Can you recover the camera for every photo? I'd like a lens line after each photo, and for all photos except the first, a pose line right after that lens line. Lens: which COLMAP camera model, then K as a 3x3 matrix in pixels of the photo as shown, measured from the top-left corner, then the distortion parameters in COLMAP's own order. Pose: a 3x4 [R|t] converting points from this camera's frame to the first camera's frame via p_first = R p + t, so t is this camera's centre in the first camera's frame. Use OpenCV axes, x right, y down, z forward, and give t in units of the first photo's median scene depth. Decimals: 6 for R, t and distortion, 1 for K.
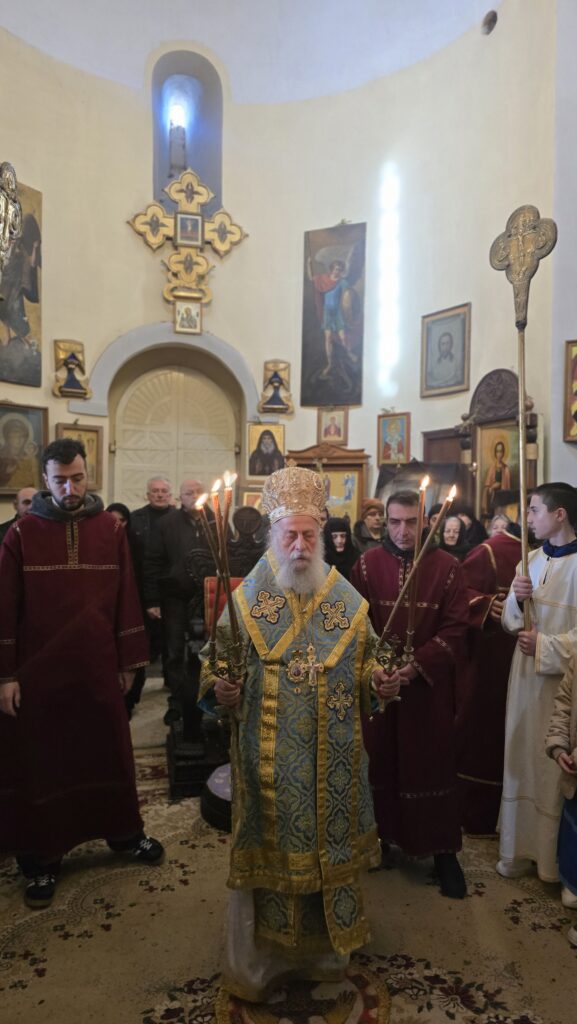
lens RADIAL K [[658.7, 0, 295.1], [0, 658.7, 510.6], [0, 0, 1]] dist [0.070678, -0.067612]
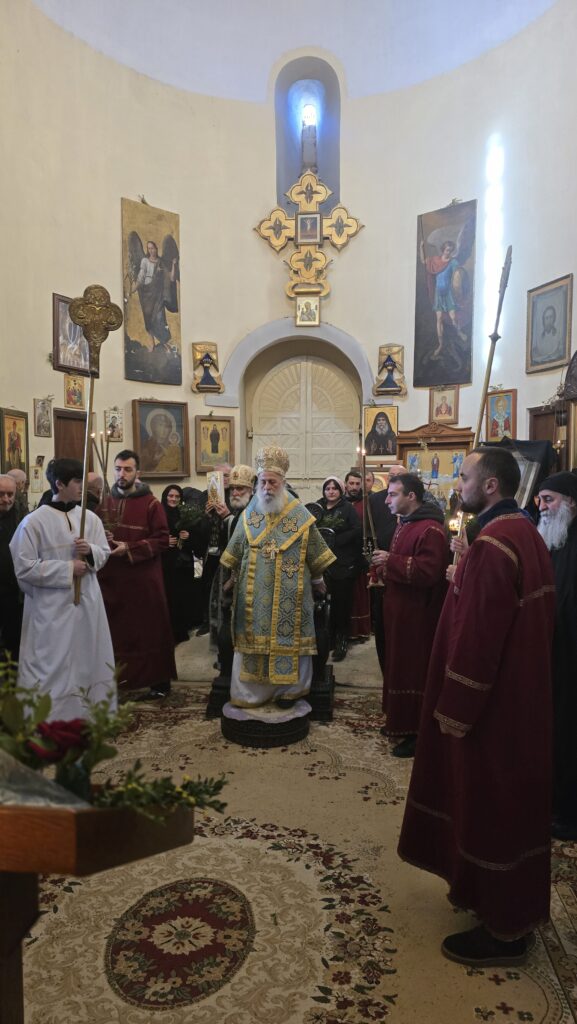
lens RADIAL K [[658.7, 0, 300.6], [0, 658.7, 521.4], [0, 0, 1]] dist [0.070678, -0.067612]
pose [[0.957688, 0.005080, -0.287763, 0.143402], [0.011138, 0.998441, 0.054694, -0.006462], [0.287593, -0.055585, 0.956139, -0.064001]]
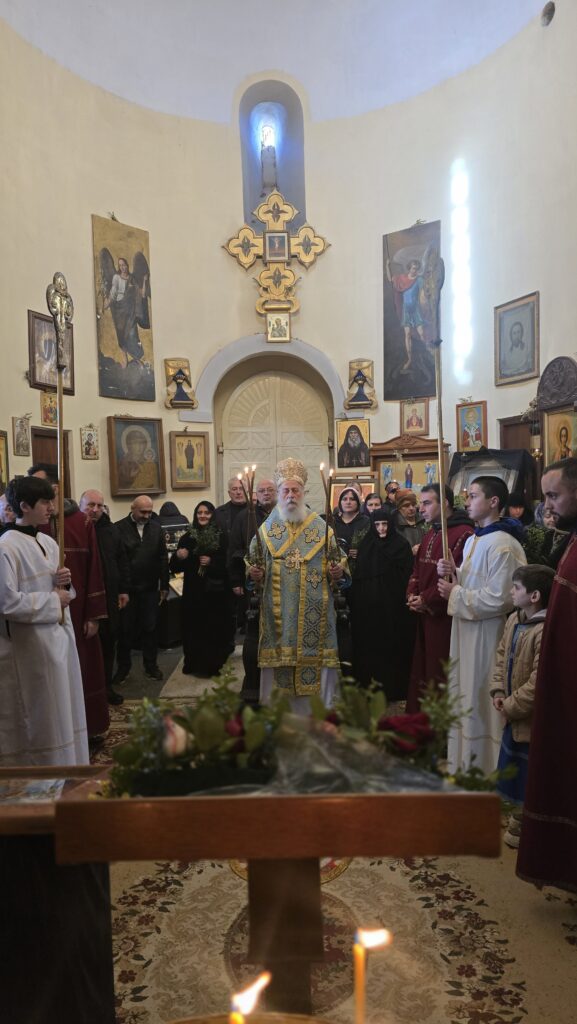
lens RADIAL K [[658.7, 0, 296.6], [0, 658.7, 519.7], [0, 0, 1]] dist [0.070678, -0.067612]
pose [[0.979454, -0.030533, -0.199342, 0.079286], [0.037983, 0.998711, 0.033655, -0.007093], [0.198057, -0.040535, 0.979352, -0.088878]]
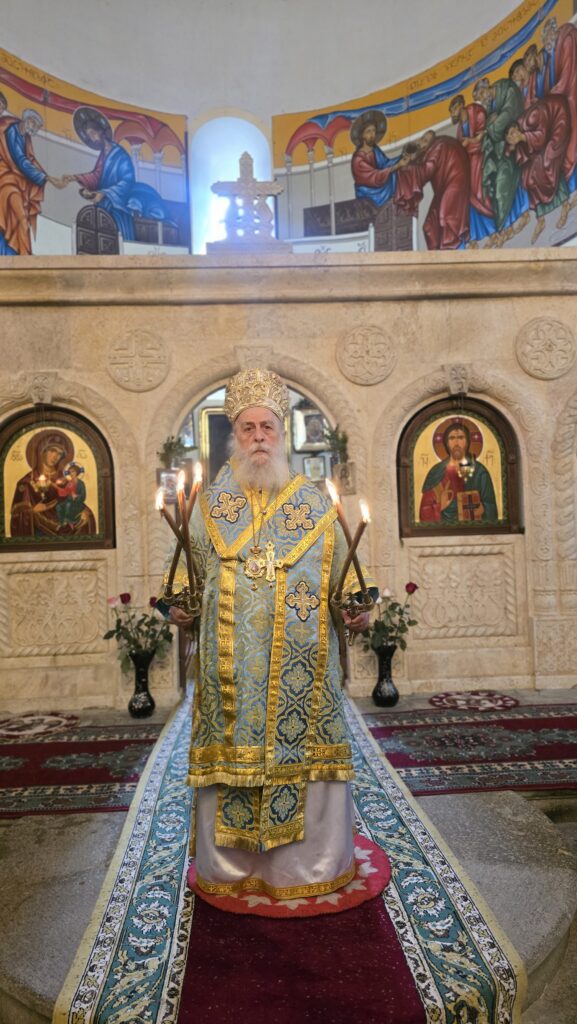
lens RADIAL K [[658.7, 0, 286.4], [0, 658.7, 513.3], [0, 0, 1]] dist [0.070678, -0.067612]
pose [[0.990693, -0.045558, -0.128267, 0.014988], [0.032233, 0.994043, -0.104111, 0.051430], [0.132246, 0.099008, 0.986260, 0.162997]]
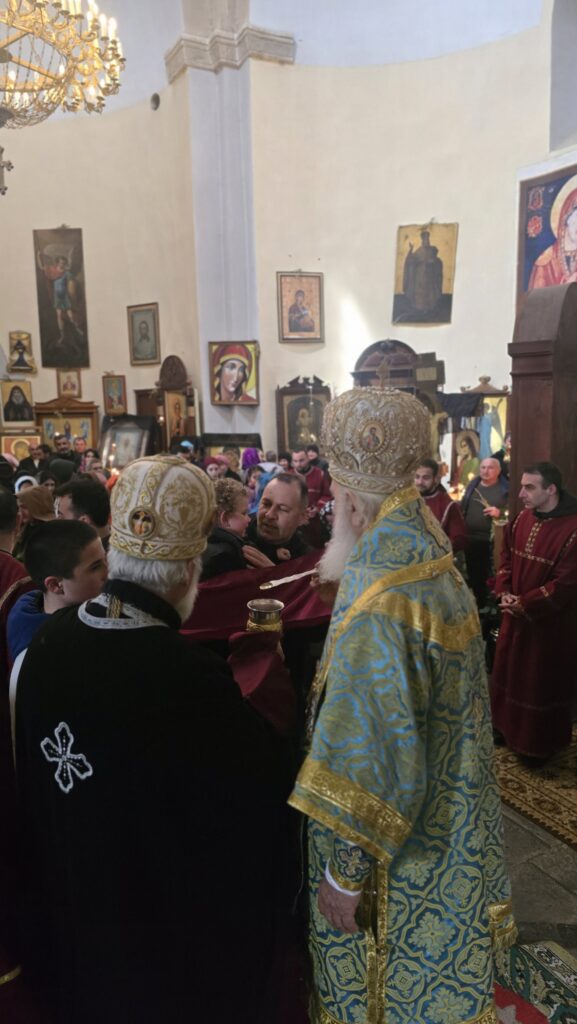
lens RADIAL K [[658.7, 0, 290.9], [0, 658.7, 503.0], [0, 0, 1]] dist [0.070678, -0.067612]
pose [[0.948939, -0.074909, 0.306438, 0.053258], [0.032880, 0.989593, 0.140087, -0.061653], [-0.313742, -0.122858, 0.941526, -0.451427]]
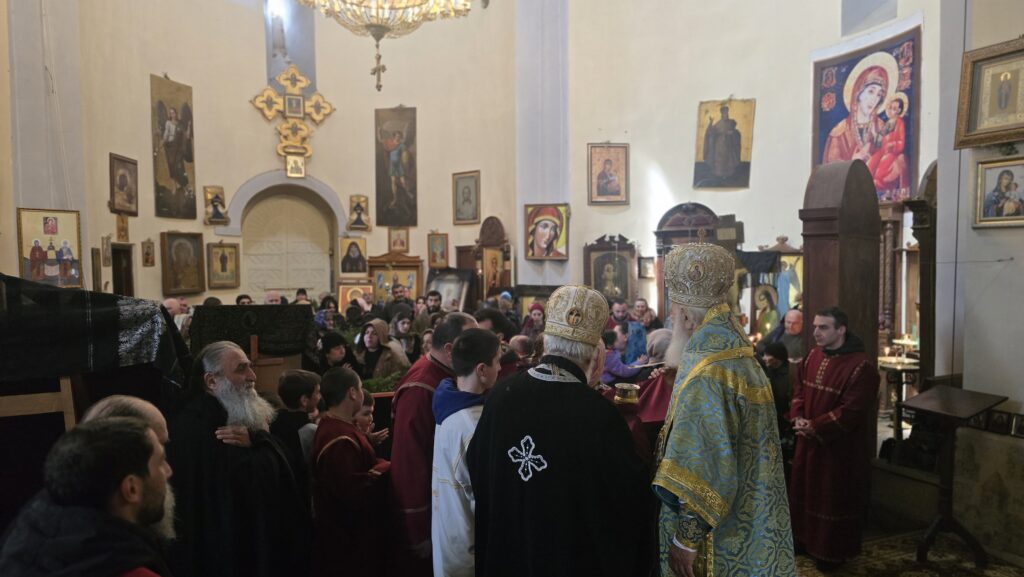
lens RADIAL K [[658.7, 0, 508.2], [0, 658.7, 301.0], [0, 0, 1]] dist [0.070678, -0.067612]
pose [[0.978373, -0.029278, 0.204765, -0.011134], [0.019486, 0.998575, 0.049675, -0.058388], [-0.205928, -0.044610, 0.977550, -0.552486]]
